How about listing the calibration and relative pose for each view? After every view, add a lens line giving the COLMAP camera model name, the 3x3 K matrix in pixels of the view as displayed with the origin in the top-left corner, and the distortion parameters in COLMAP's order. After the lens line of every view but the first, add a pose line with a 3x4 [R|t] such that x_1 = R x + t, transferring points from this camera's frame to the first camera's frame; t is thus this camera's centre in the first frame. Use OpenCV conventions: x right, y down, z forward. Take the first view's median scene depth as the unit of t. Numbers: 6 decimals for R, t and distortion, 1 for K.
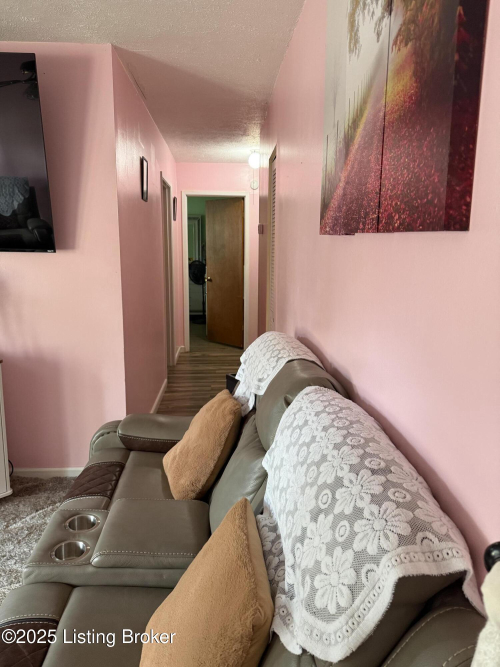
lens RADIAL K [[467.0, 0, 250.0], [0, 467.0, 333.5], [0, 0, 1]] dist [-0.001864, -0.001129]
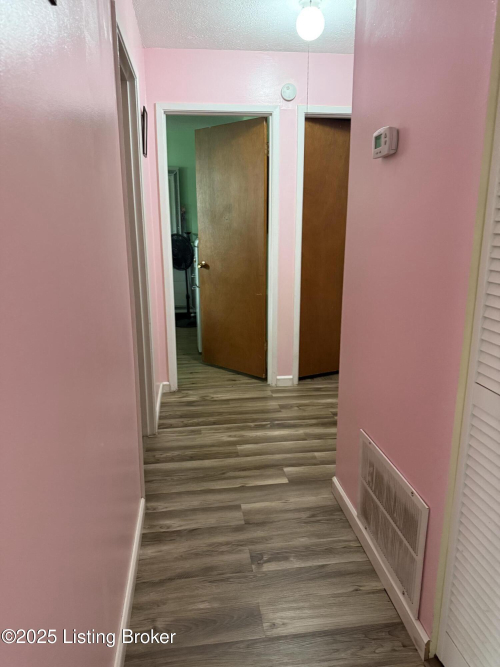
lens RADIAL K [[467.0, 0, 250.0], [0, 467.0, 333.5], [0, 0, 1]] dist [-0.001864, -0.001129]
pose [[0.997313, -0.029187, 0.067199, -0.080046], [0.025547, 0.998192, 0.054401, -0.065022], [-0.068665, -0.052538, 0.996255, 0.432796]]
